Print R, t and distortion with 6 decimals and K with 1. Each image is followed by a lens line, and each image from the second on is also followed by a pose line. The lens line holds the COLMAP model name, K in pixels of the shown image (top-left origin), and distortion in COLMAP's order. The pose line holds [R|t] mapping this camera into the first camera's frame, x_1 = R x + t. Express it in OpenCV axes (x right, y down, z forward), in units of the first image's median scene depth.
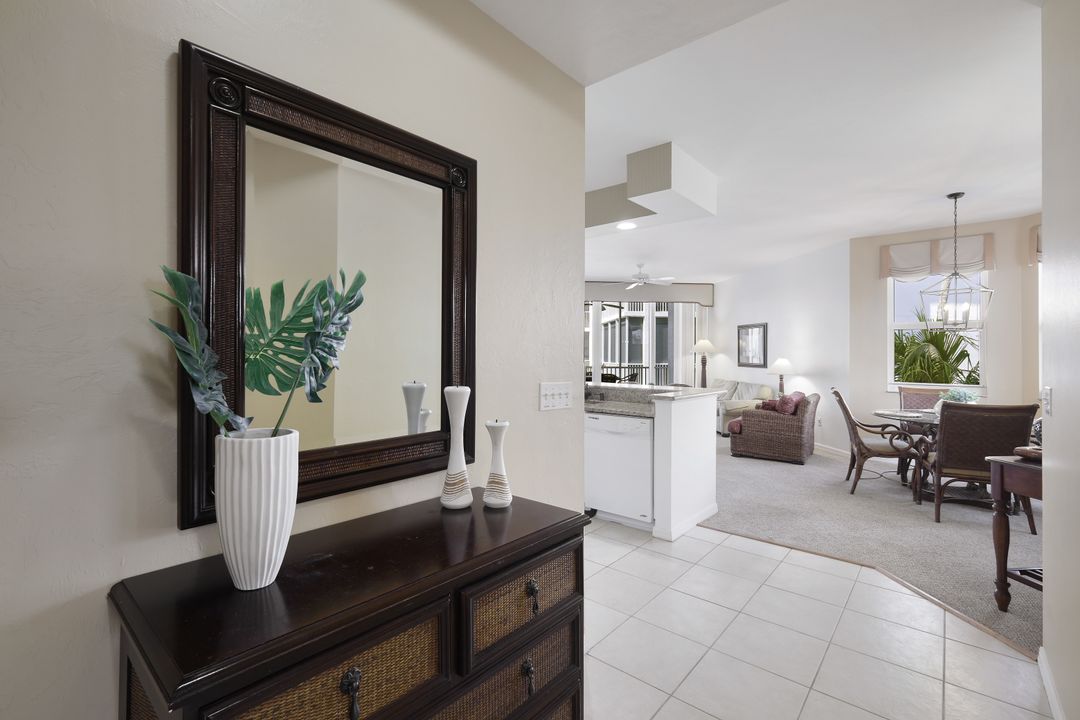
lens RADIAL K [[483.3, 0, 537.7], [0, 483.3, 349.4], [0, 0, 1]] dist [0.000847, -0.000621]
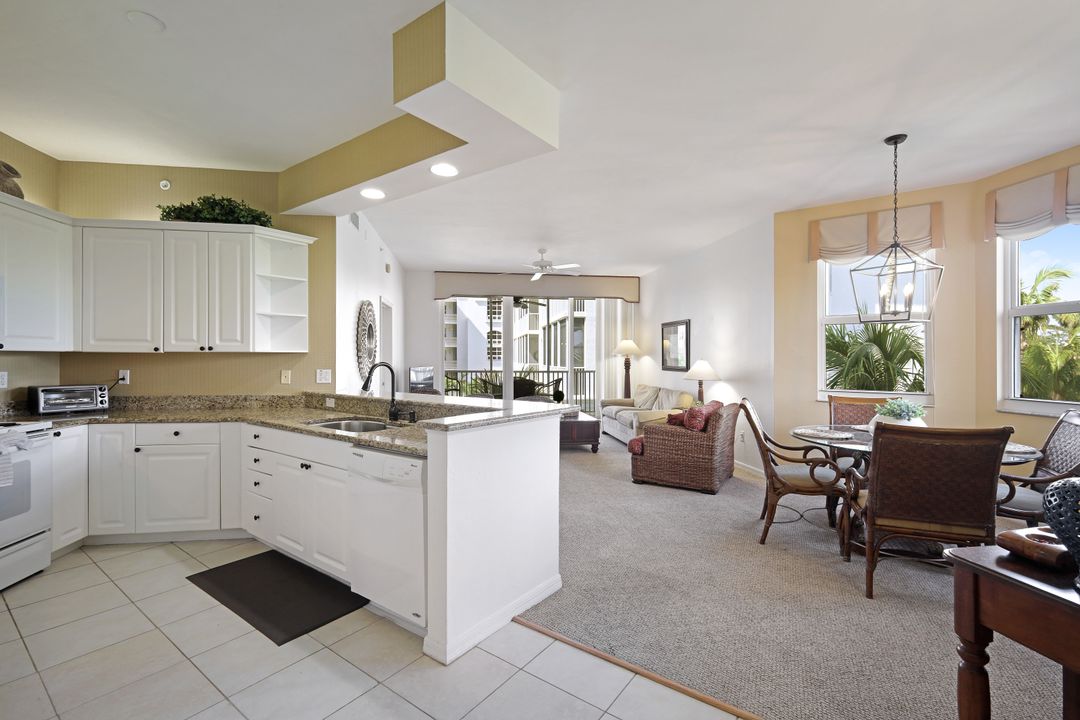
lens RADIAL K [[483.3, 0, 536.0], [0, 483.3, 356.9], [0, 0, 1]] dist [0.000847, -0.000621]
pose [[0.997789, -0.006297, 0.066156, 0.209296], [0.005813, 0.999955, 0.007508, 0.005681], [-0.066201, -0.007107, 0.997781, 0.234380]]
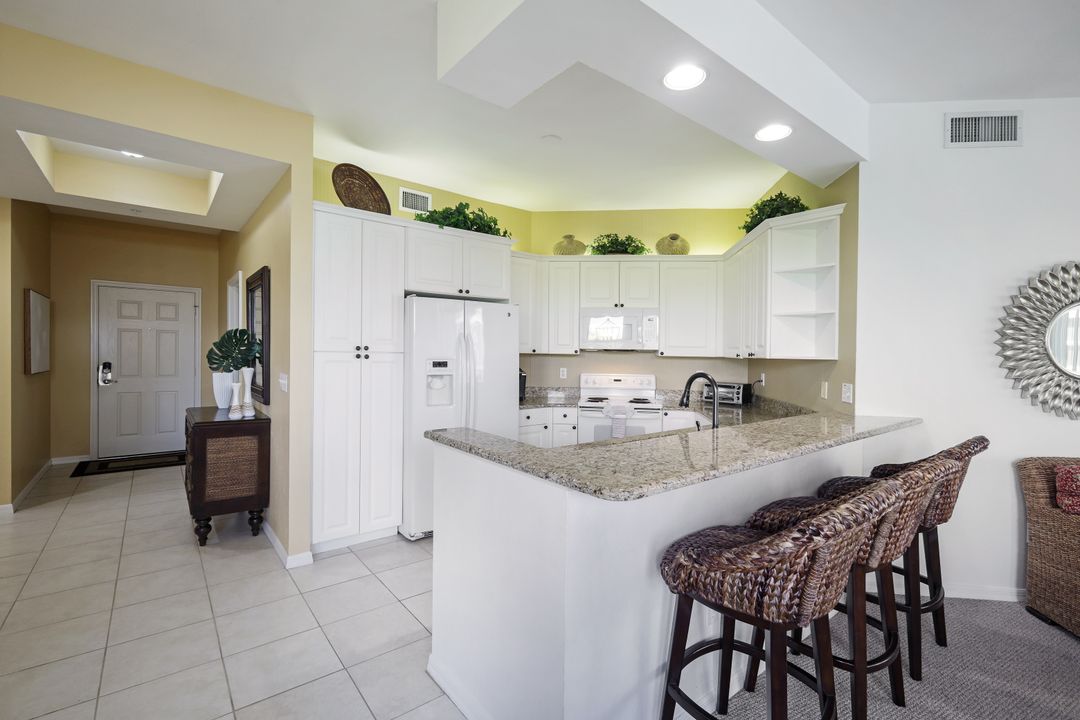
lens RADIAL K [[483.3, 0, 541.7], [0, 483.3, 360.6], [0, 0, 1]] dist [0.000847, -0.000621]
pose [[-0.178792, 0.004973, -0.983874, 0.505891], [-0.009783, 0.999929, 0.006832, 0.003323], [0.983838, 0.010847, -0.178731, 0.738543]]
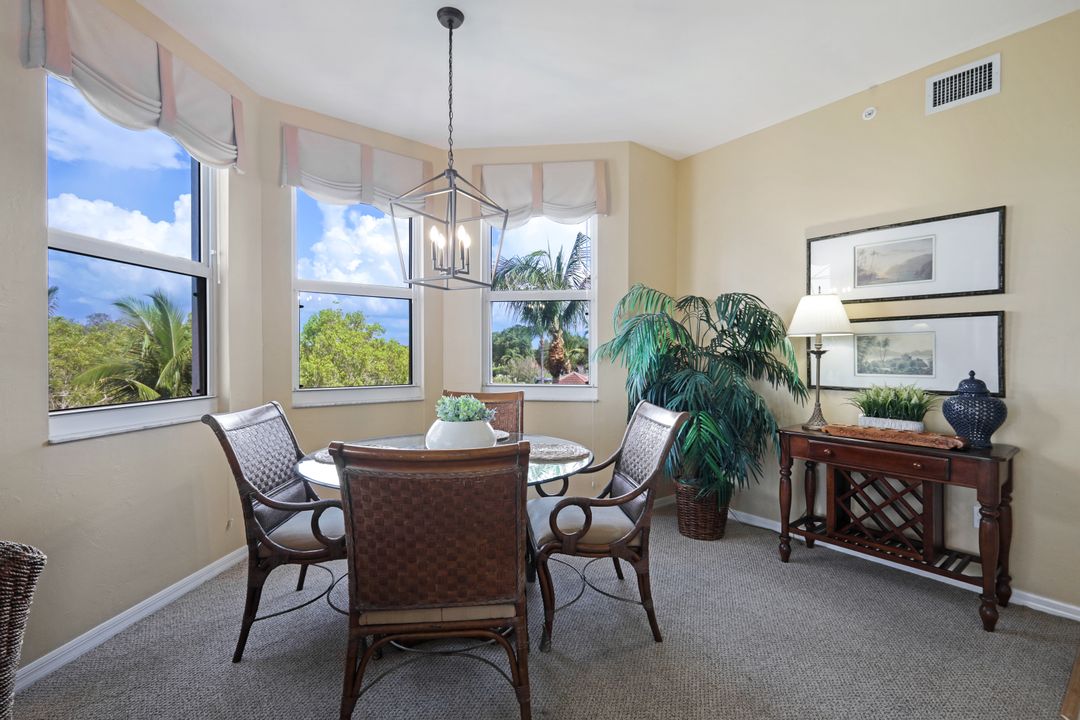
lens RADIAL K [[483.3, 0, 543.2], [0, 483.3, 355.5], [0, 0, 1]] dist [0.000847, -0.000621]
pose [[-0.544411, -0.010380, 0.838754, 0.299696], [-0.012825, 0.999910, 0.004050, 0.026732], [-0.838720, -0.008552, -0.544495, 0.951677]]
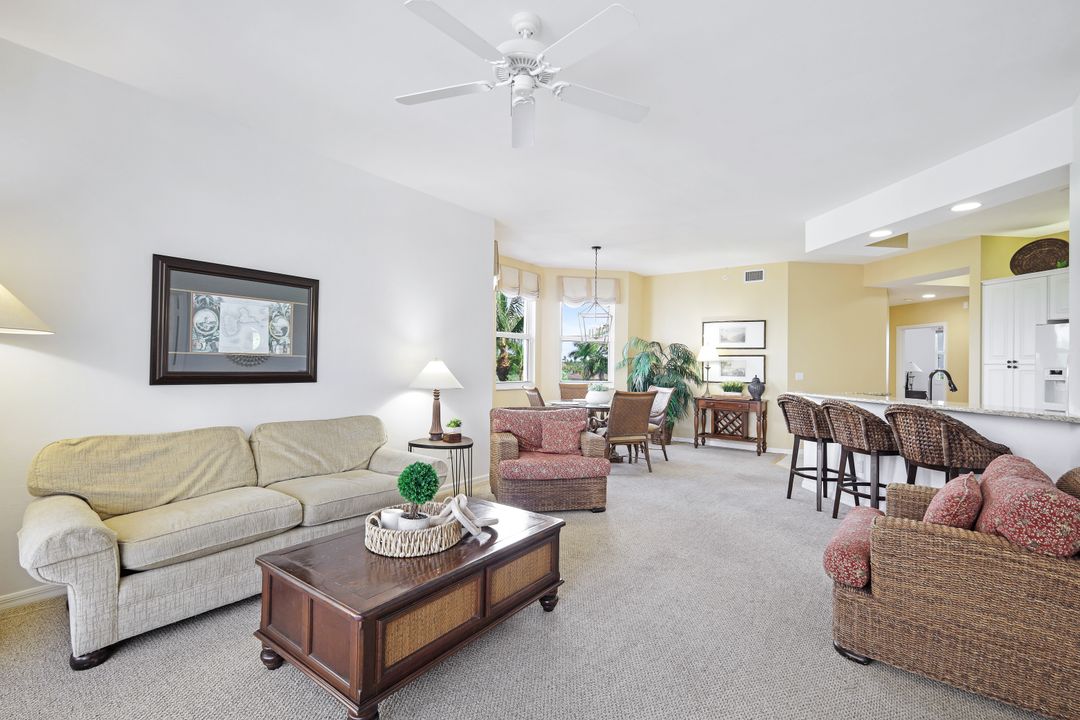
lens RADIAL K [[483.3, 0, 538.0], [0, 483.3, 354.0], [0, 0, 1]] dist [0.000847, -0.000621]
pose [[-0.744520, -0.007012, 0.667564, 0.031777], [-0.027511, 0.999418, -0.020184, 0.023353], [-0.667033, -0.033393, -0.744279, 1.727239]]
